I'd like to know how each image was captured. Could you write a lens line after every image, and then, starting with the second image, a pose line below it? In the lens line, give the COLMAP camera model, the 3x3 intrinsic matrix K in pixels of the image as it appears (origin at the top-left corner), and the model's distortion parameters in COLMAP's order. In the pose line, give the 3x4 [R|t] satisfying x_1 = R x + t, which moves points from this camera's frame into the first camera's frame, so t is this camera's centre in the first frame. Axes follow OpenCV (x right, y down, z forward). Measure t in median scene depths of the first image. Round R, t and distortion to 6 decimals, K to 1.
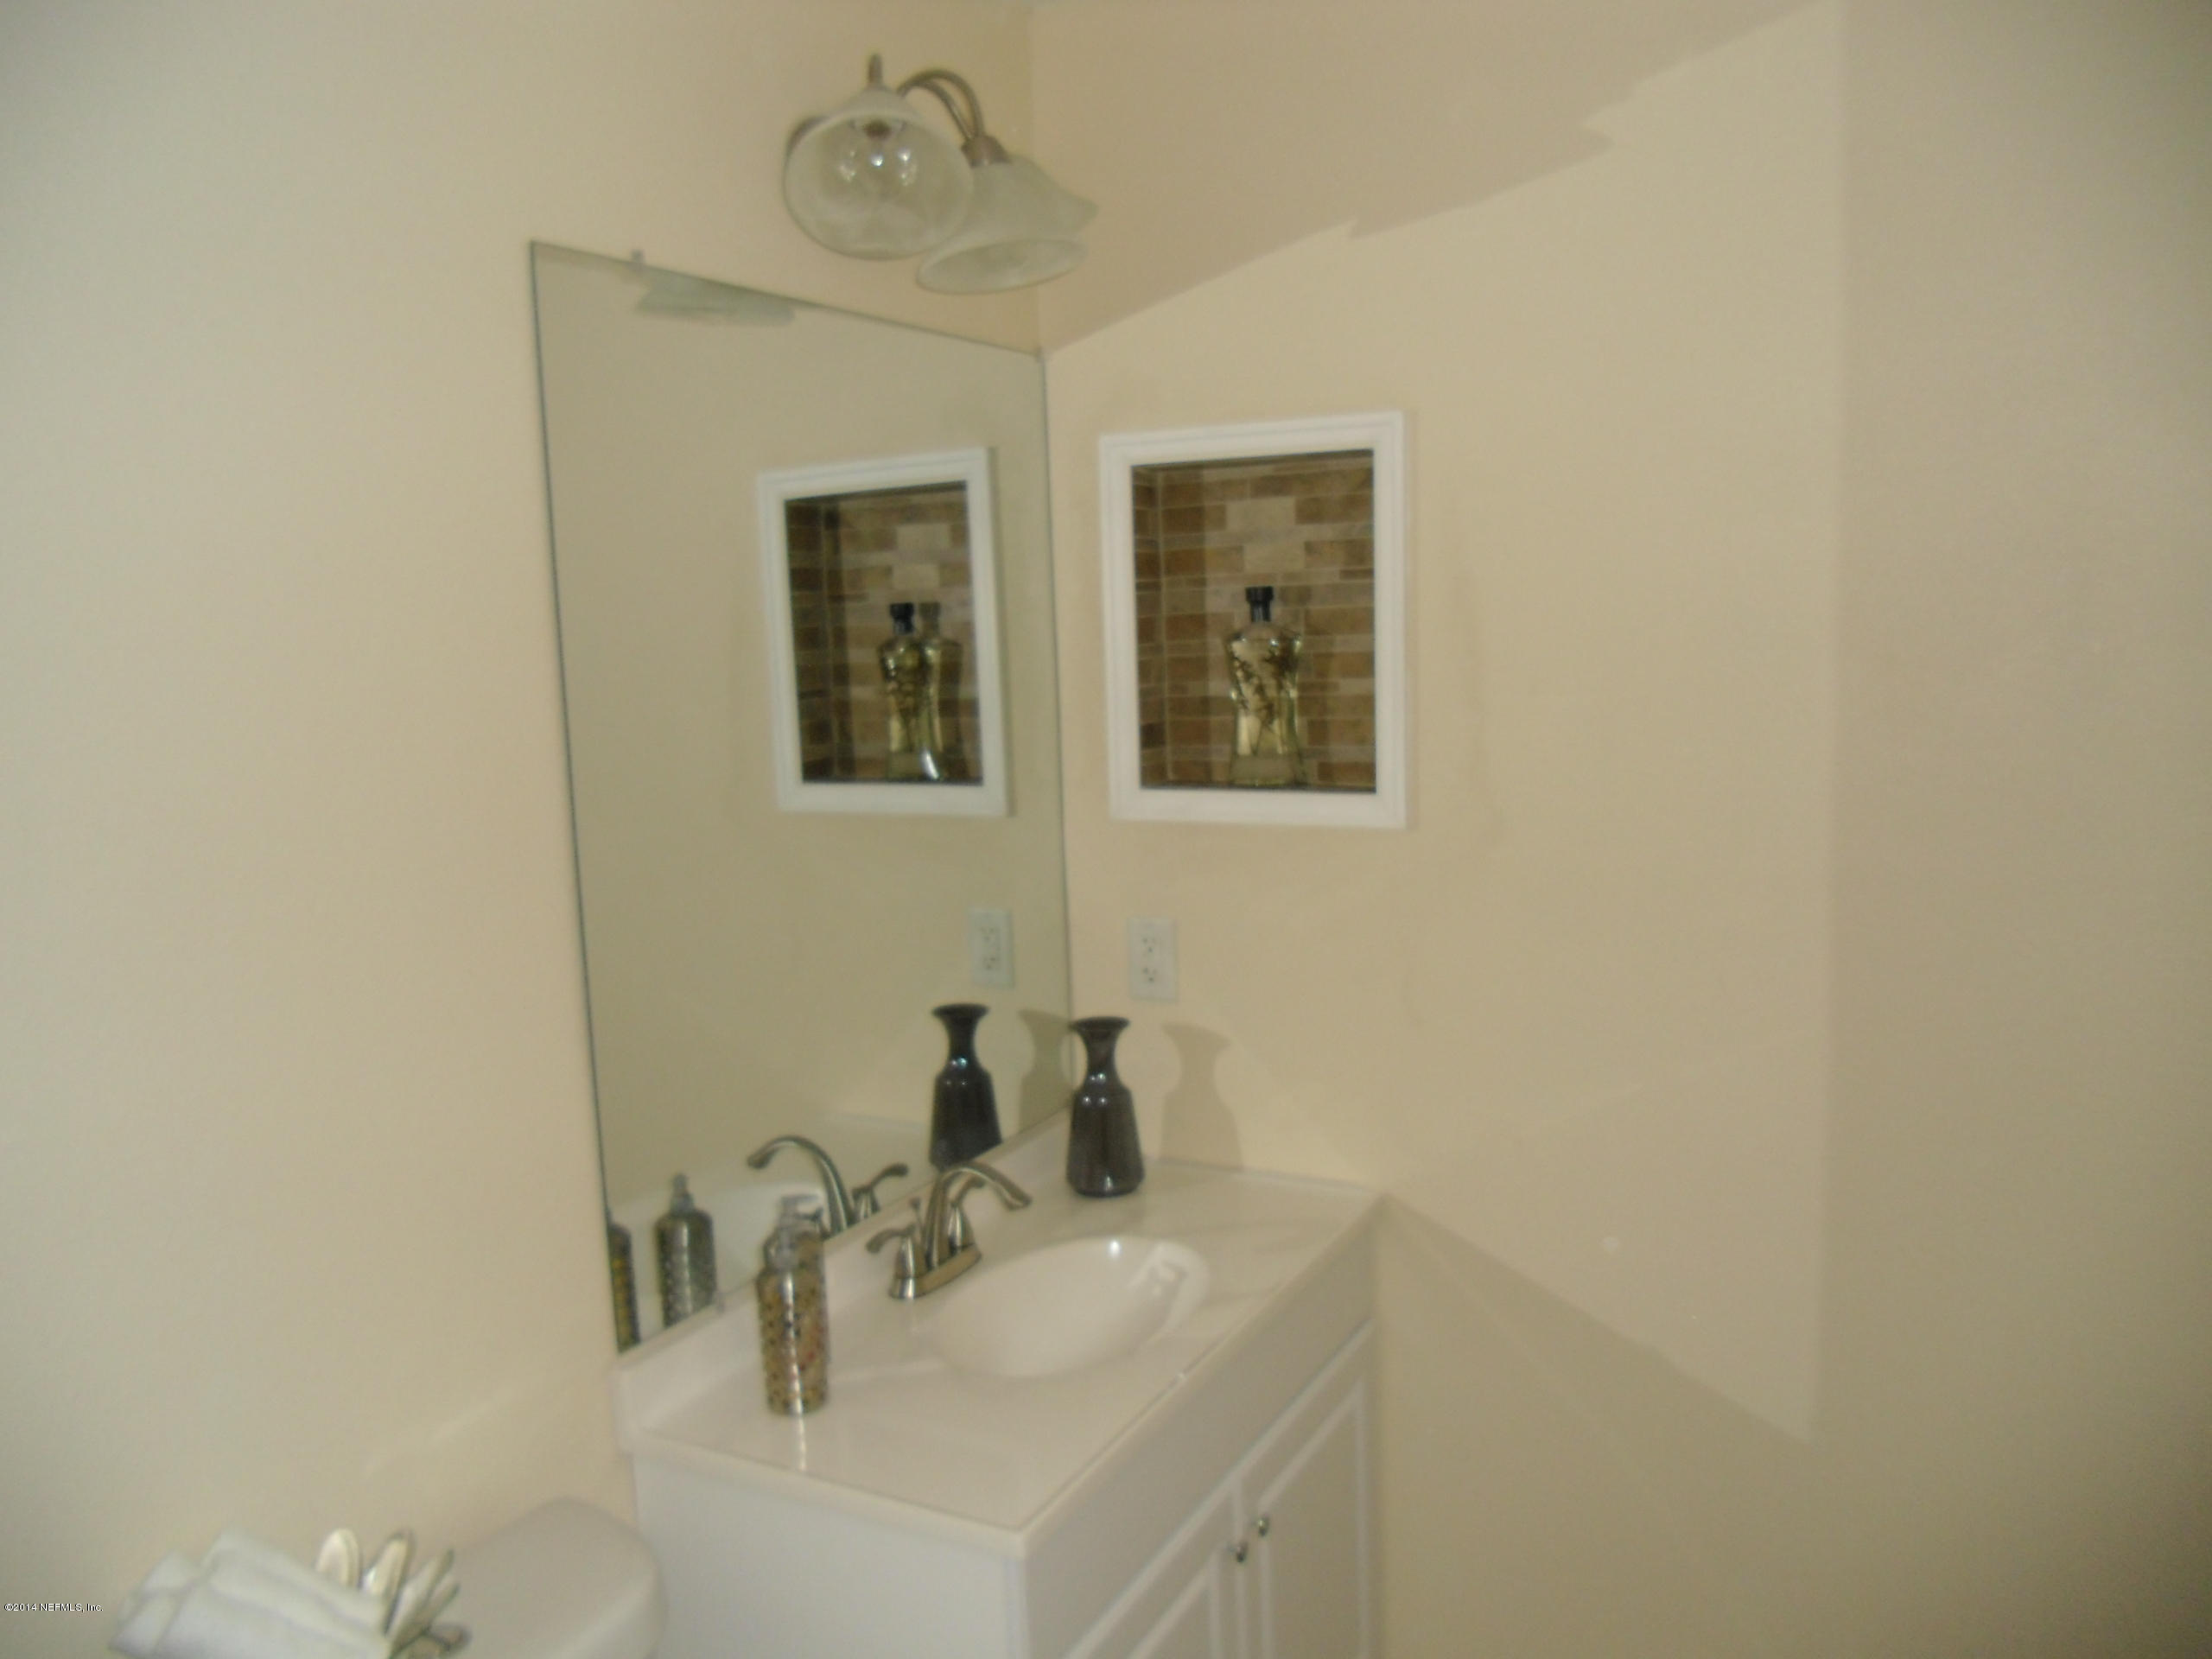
lens RADIAL K [[1742.6, 0, 1065.5], [0, 1742.6, 822.2], [0, 0, 1]] dist [0.004672, -0.091448]
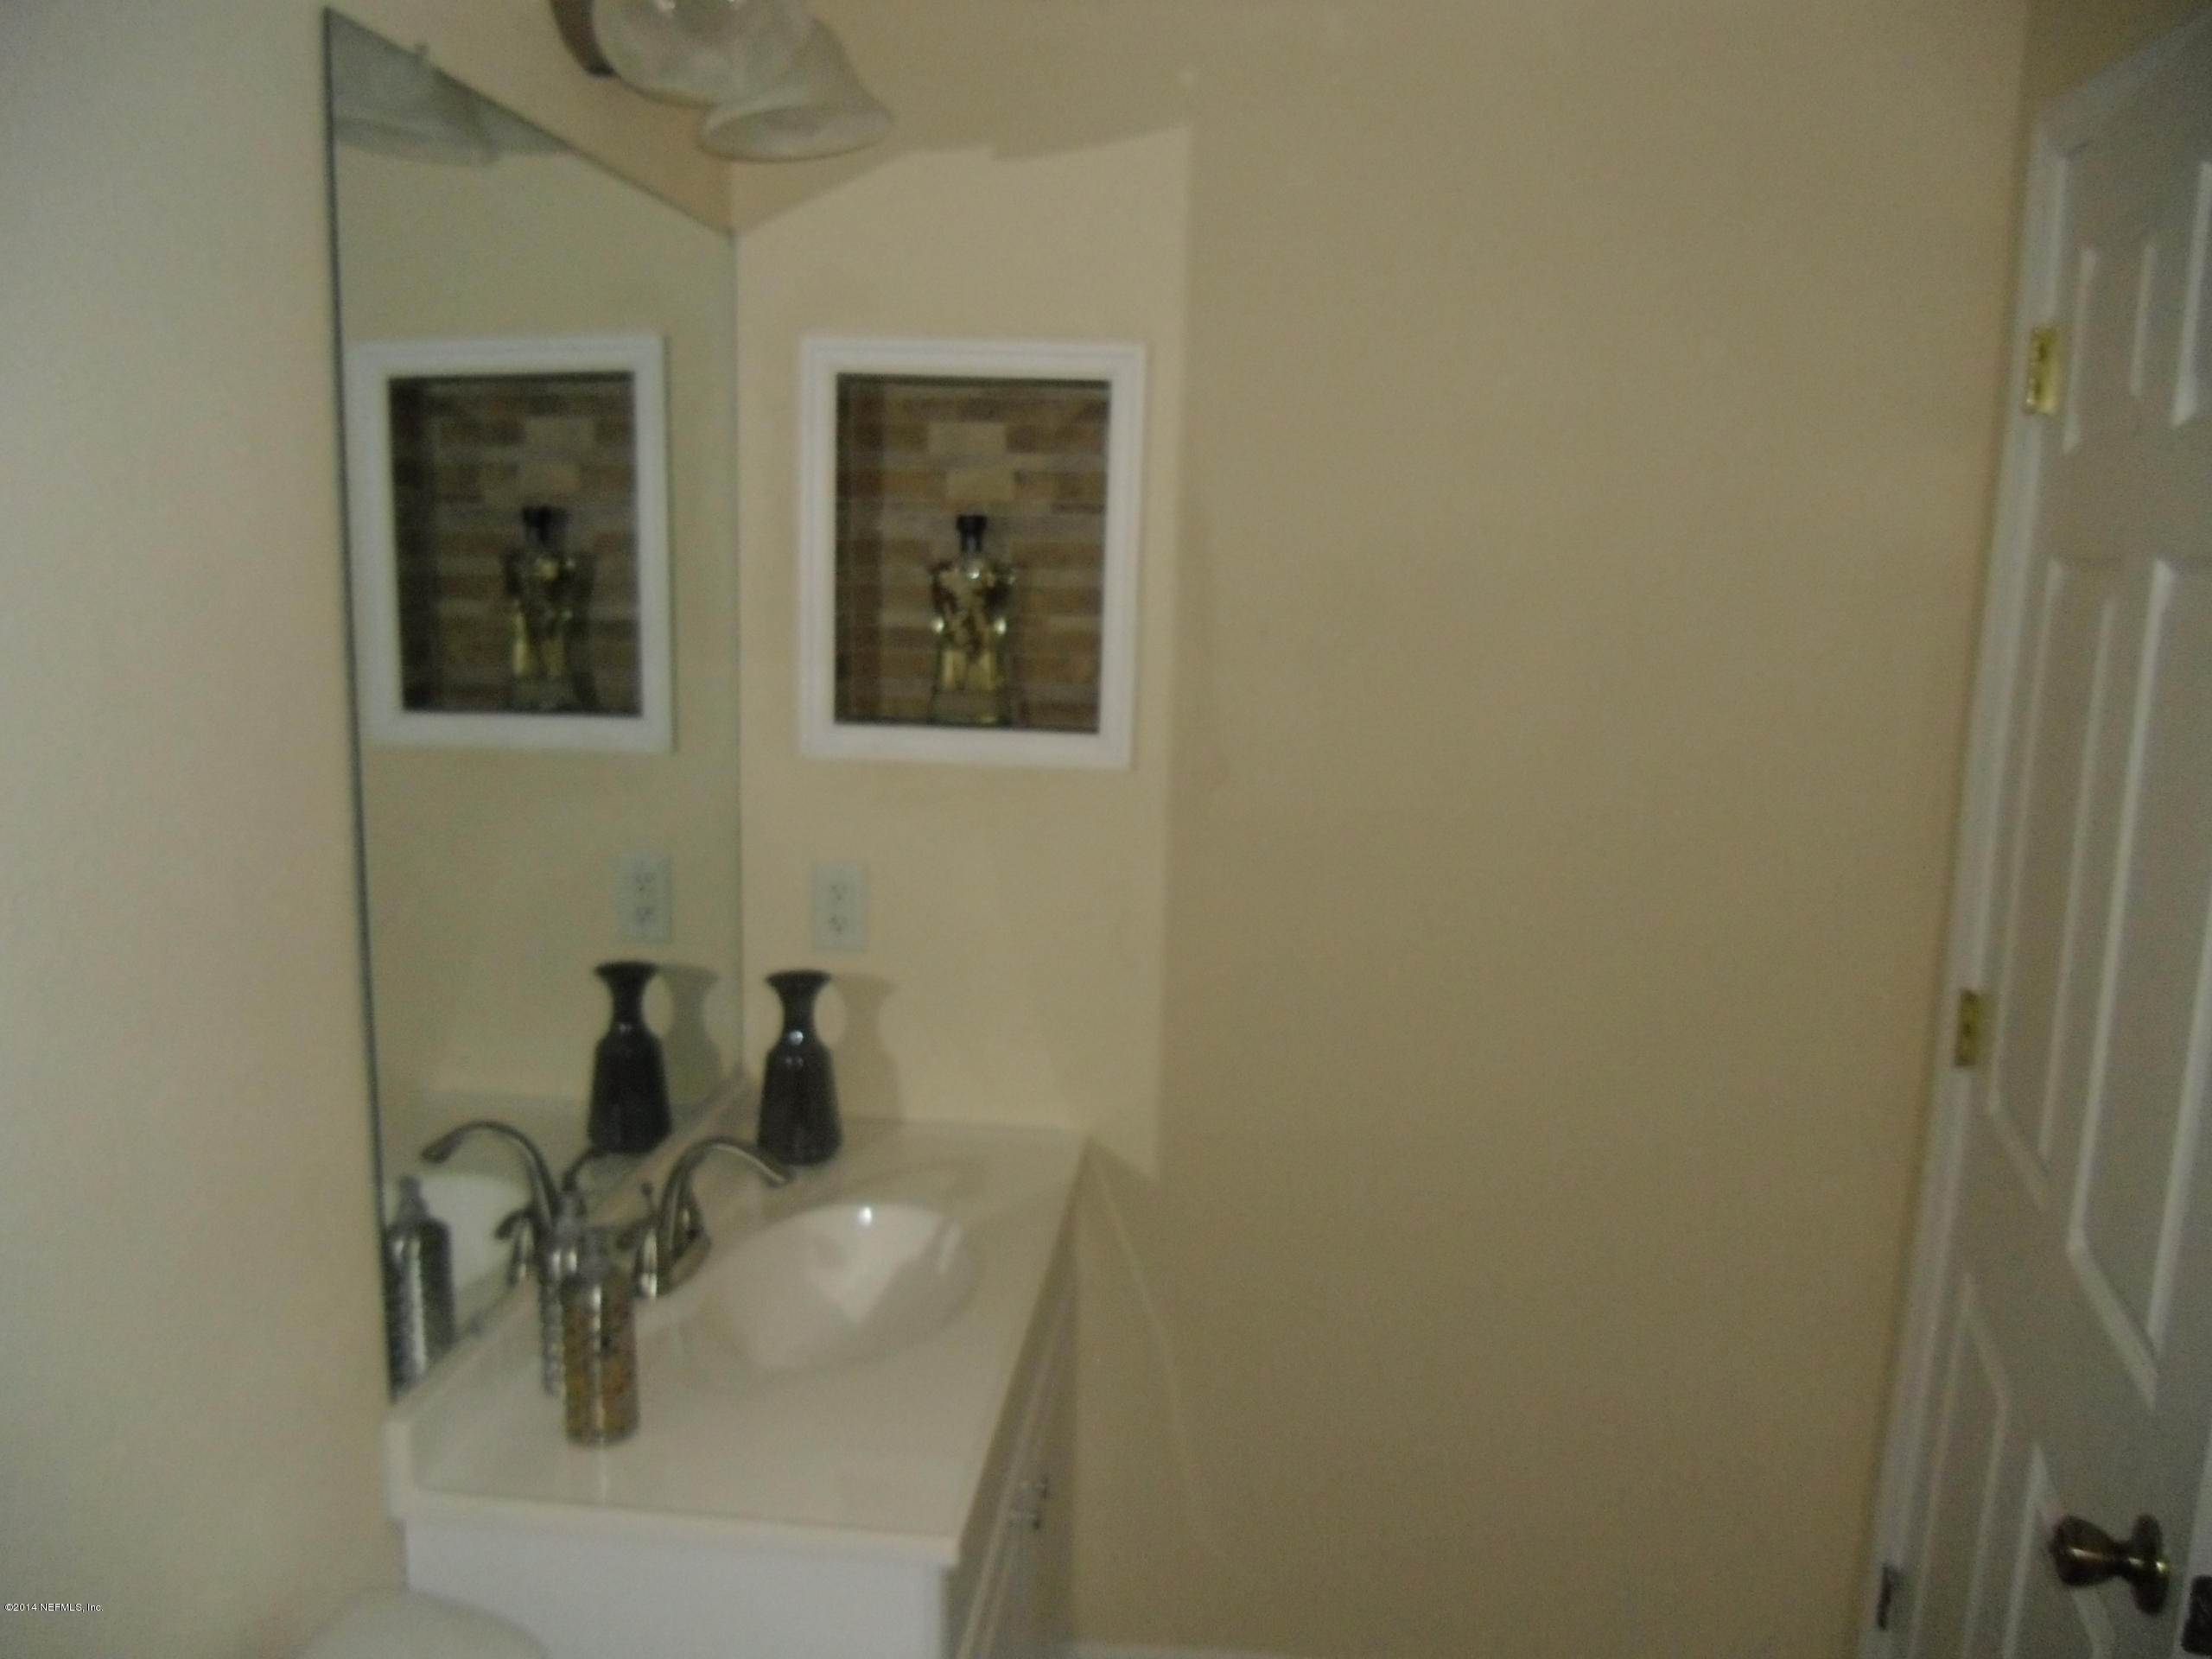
lens RADIAL K [[1742.6, 0, 1065.5], [0, 1742.6, 822.2], [0, 0, 1]] dist [0.004672, -0.091448]
pose [[0.917700, -0.005163, 0.397241, -0.217083], [-0.008905, 0.999397, 0.033563, 0.000599], [-0.397175, -0.034338, 0.917100, 0.096783]]
